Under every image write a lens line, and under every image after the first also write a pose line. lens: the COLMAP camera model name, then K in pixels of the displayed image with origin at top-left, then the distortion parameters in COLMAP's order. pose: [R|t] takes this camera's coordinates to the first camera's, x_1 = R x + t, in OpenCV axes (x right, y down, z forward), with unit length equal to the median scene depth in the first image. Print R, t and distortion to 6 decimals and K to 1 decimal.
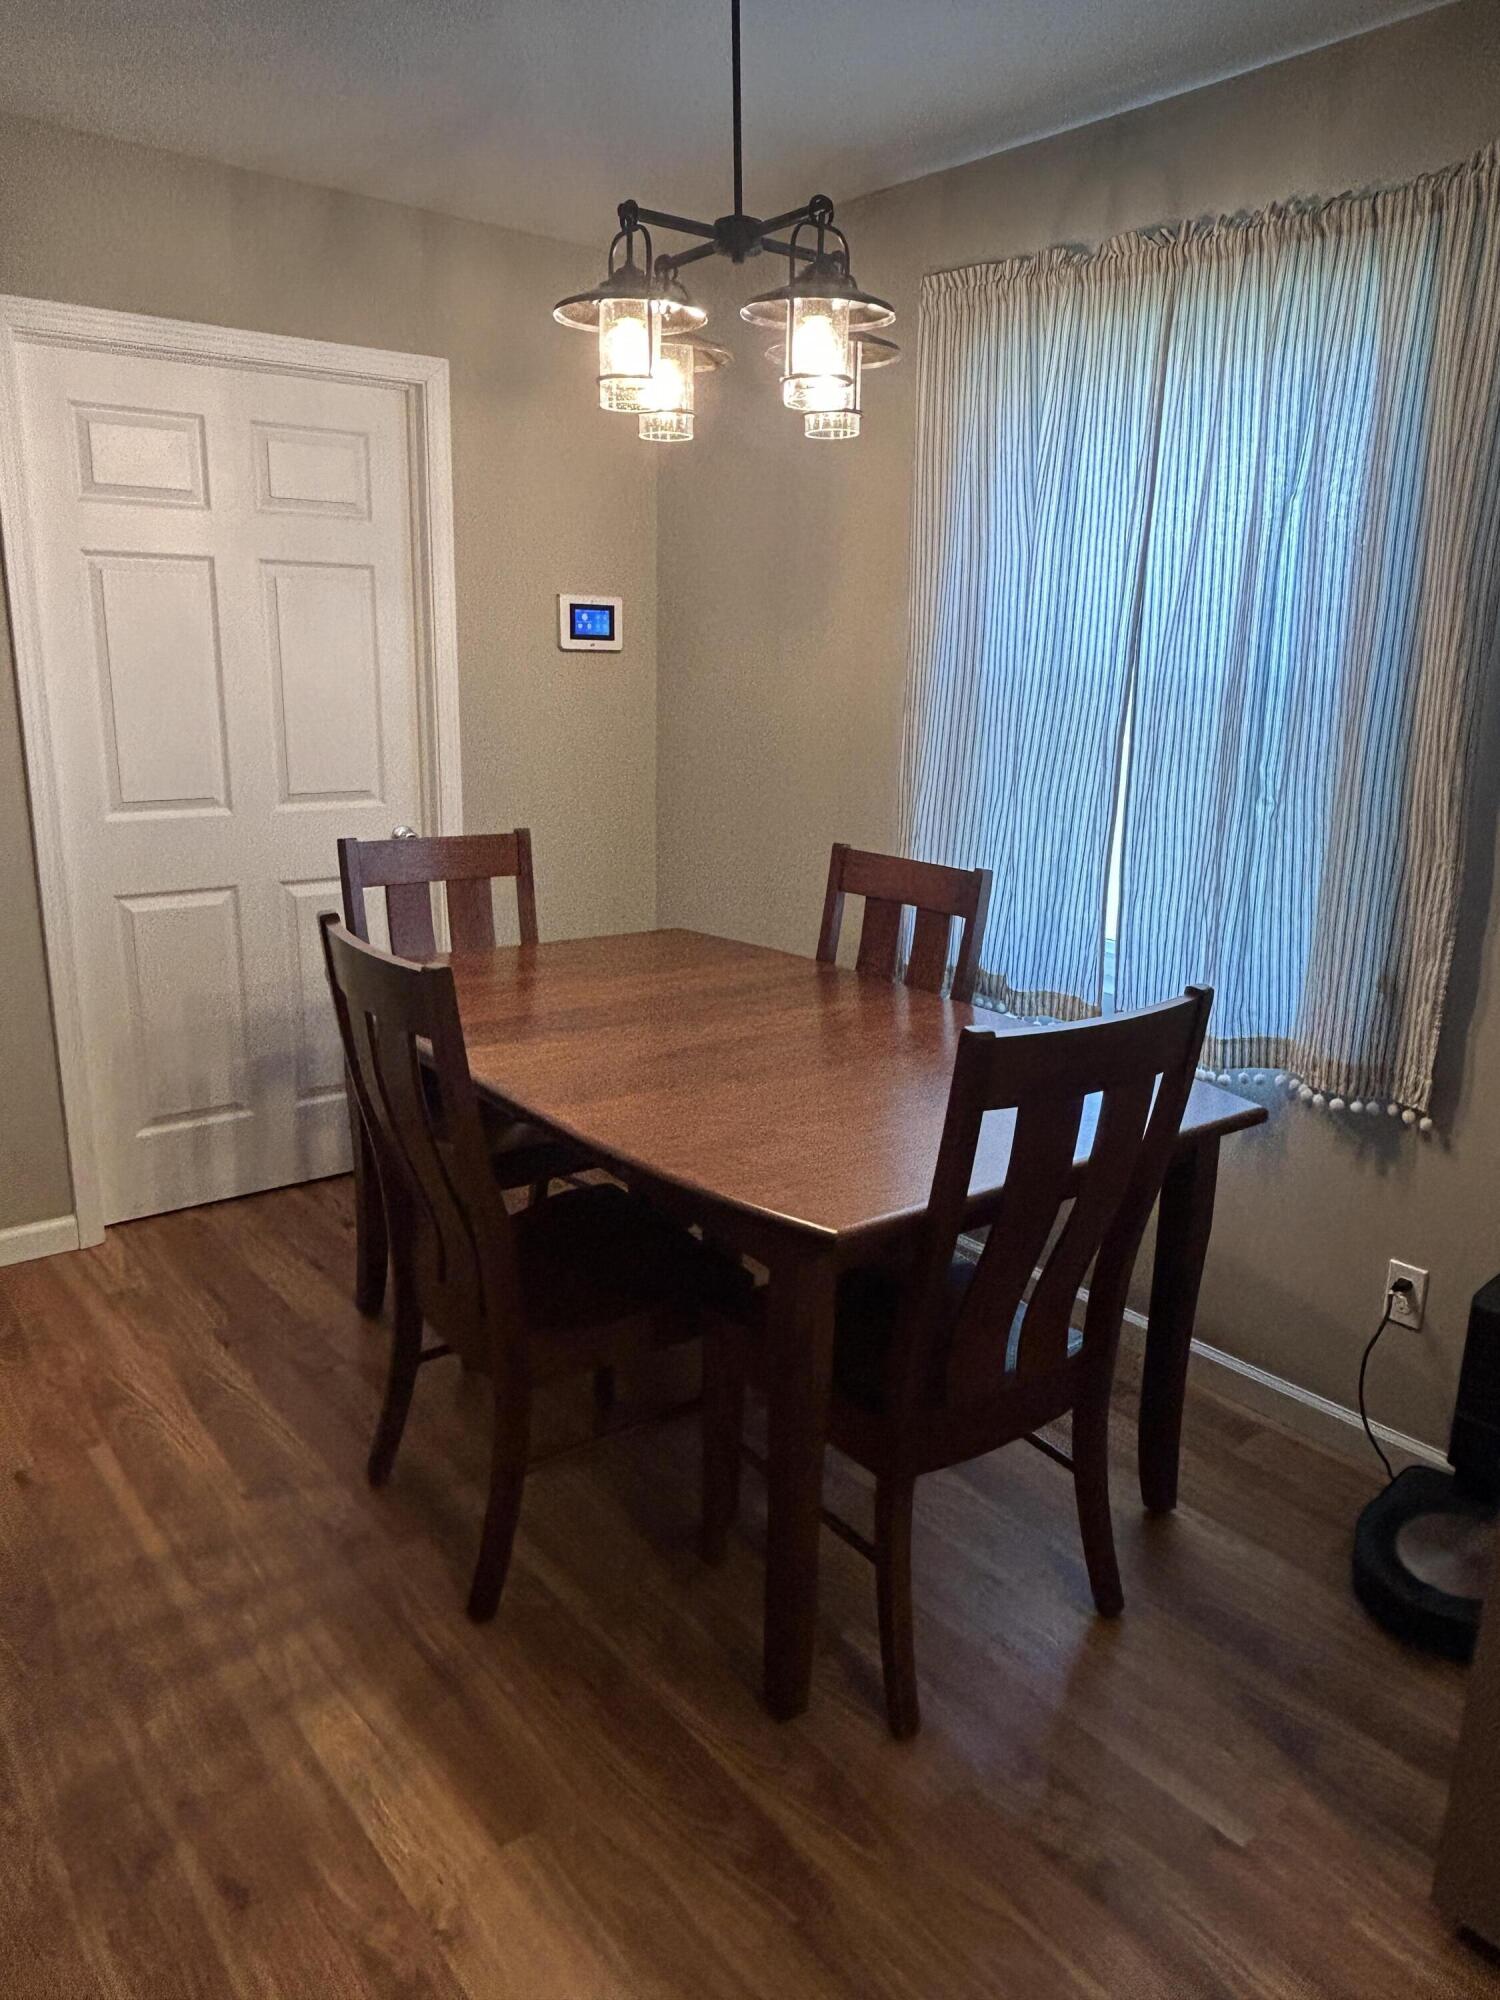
lens RADIAL K [[1400.7, 0, 758.6], [0, 1400.7, 1009.1], [0, 0, 1]] dist [-0.002170, -0.016909]
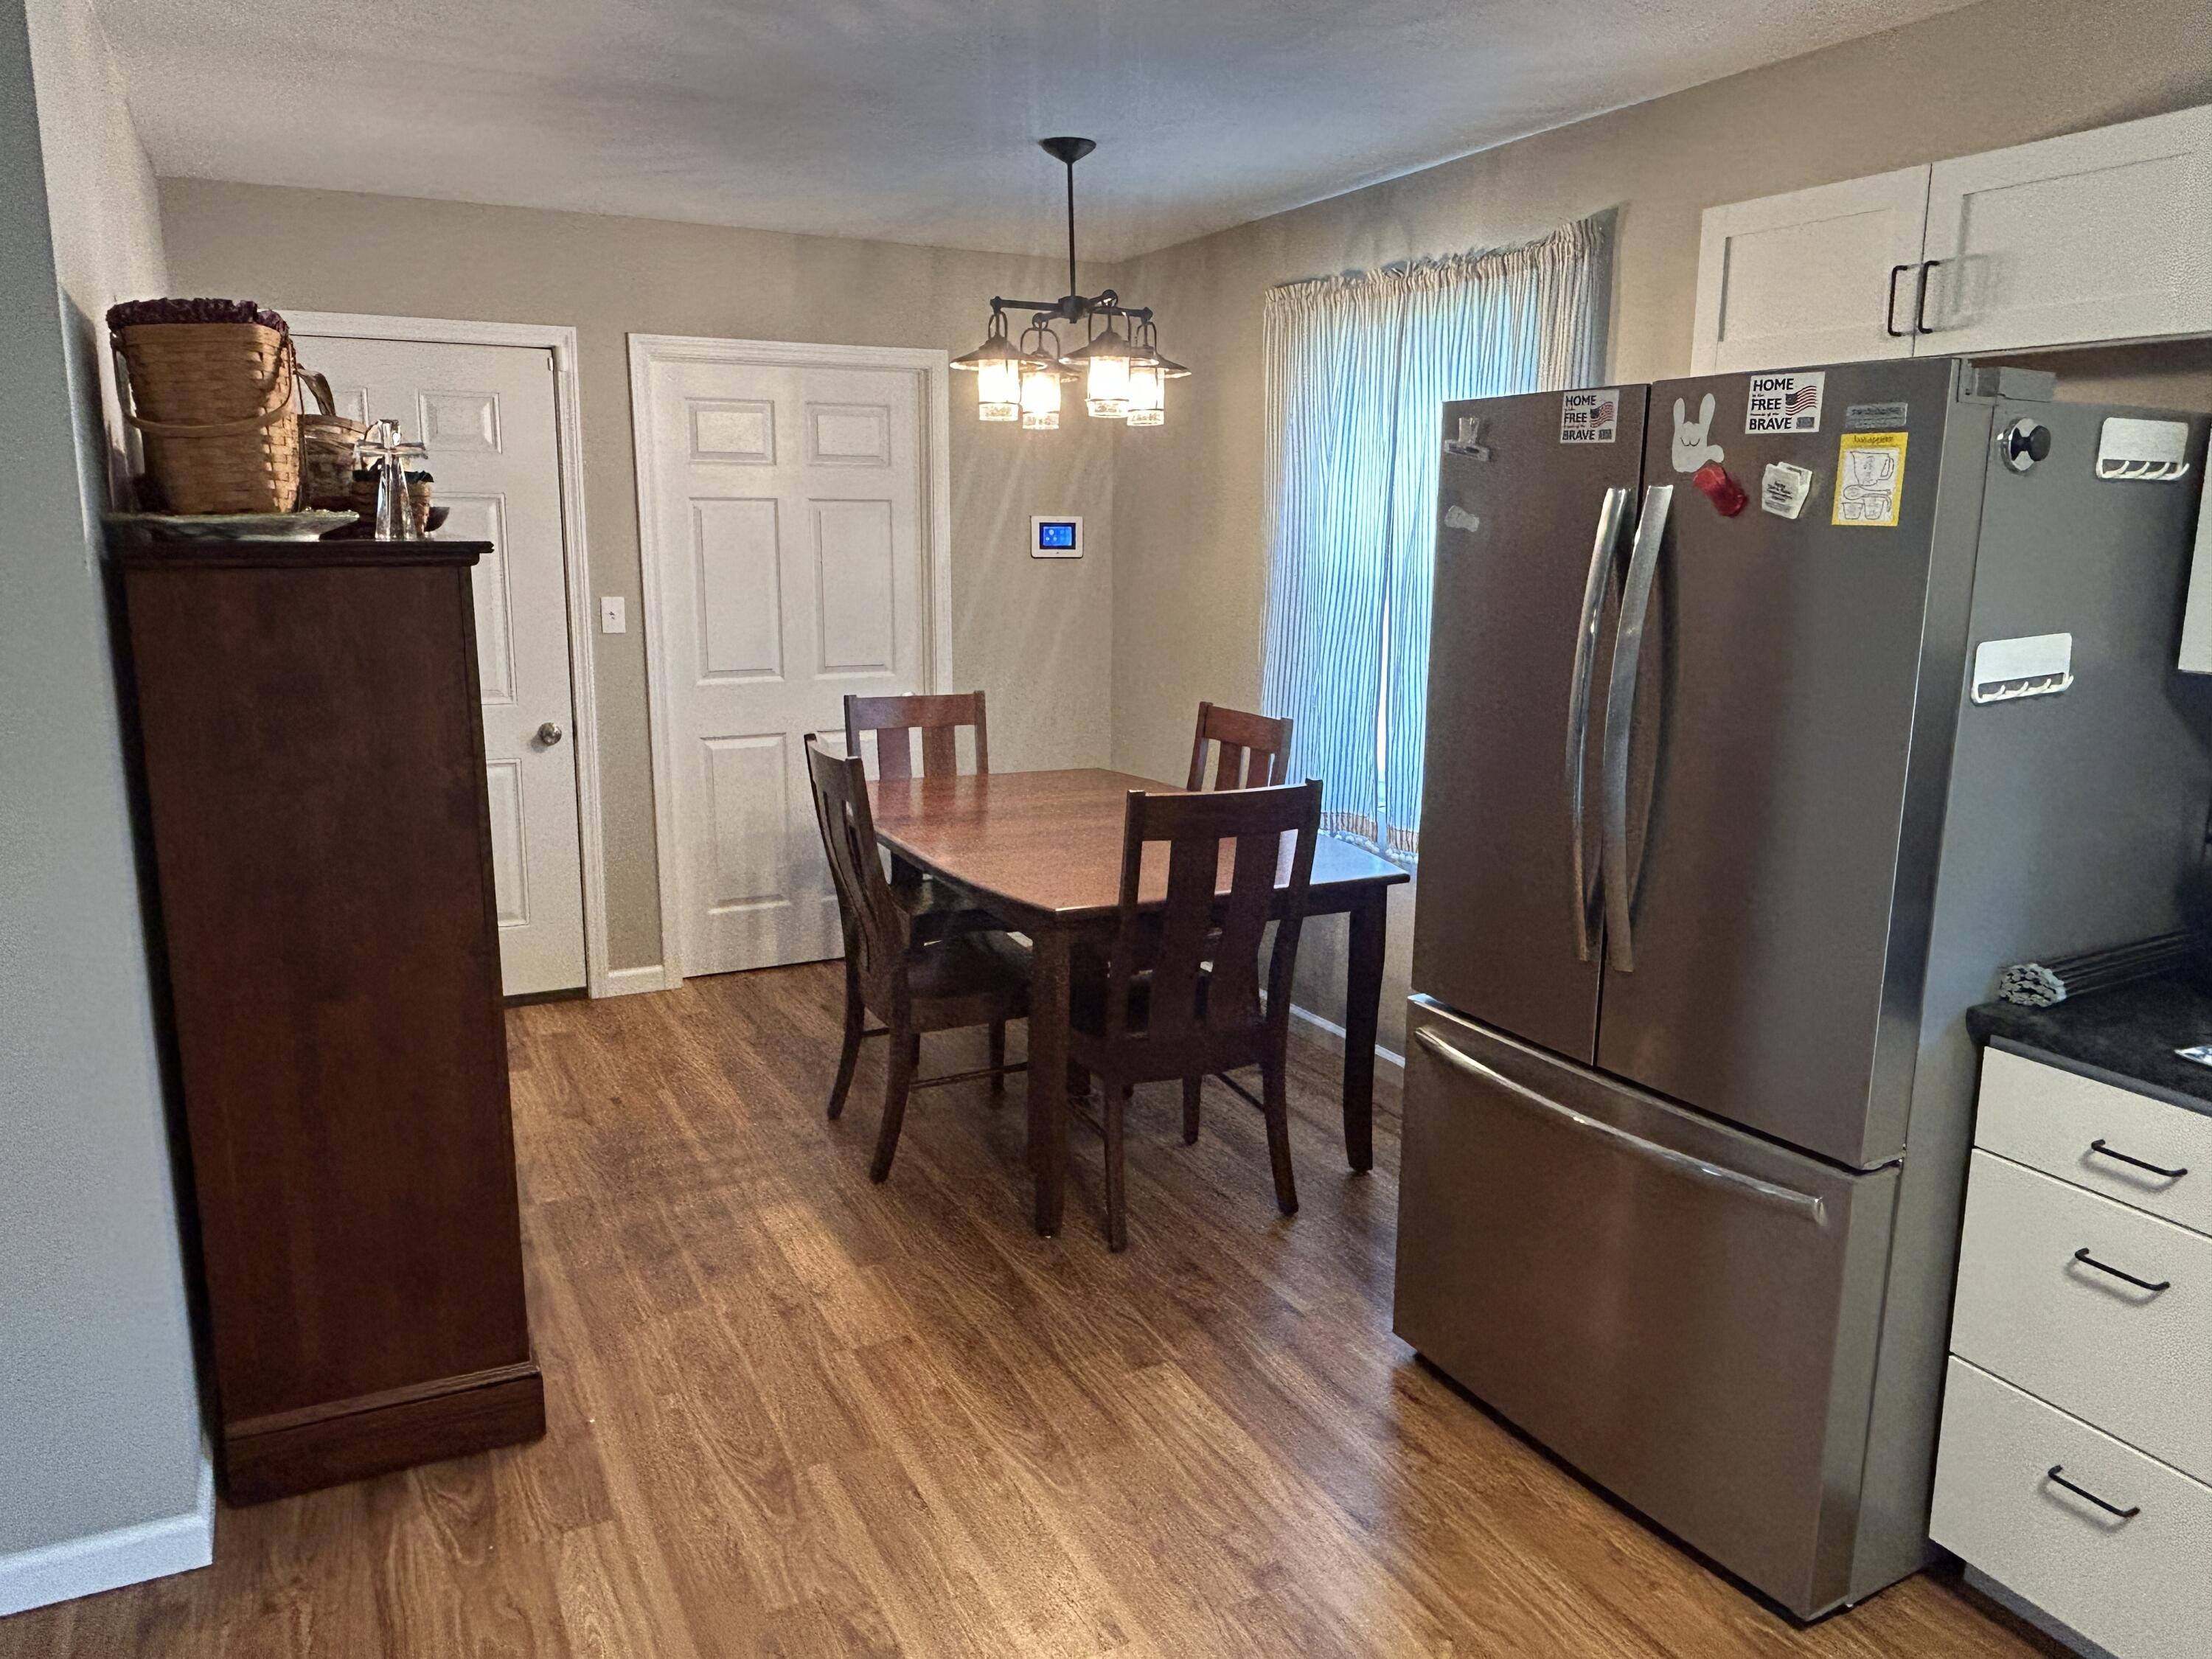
lens RADIAL K [[1549.2, 0, 1098.9], [0, 1549.2, 826.4], [0, 0, 1]] dist [-0.002170, -0.016909]
pose [[0.978527, 0.021113, -0.205034, 0.294825], [-0.033637, 0.997762, -0.057789, 0.098738], [0.203355, 0.063445, 0.977047, -0.506379]]
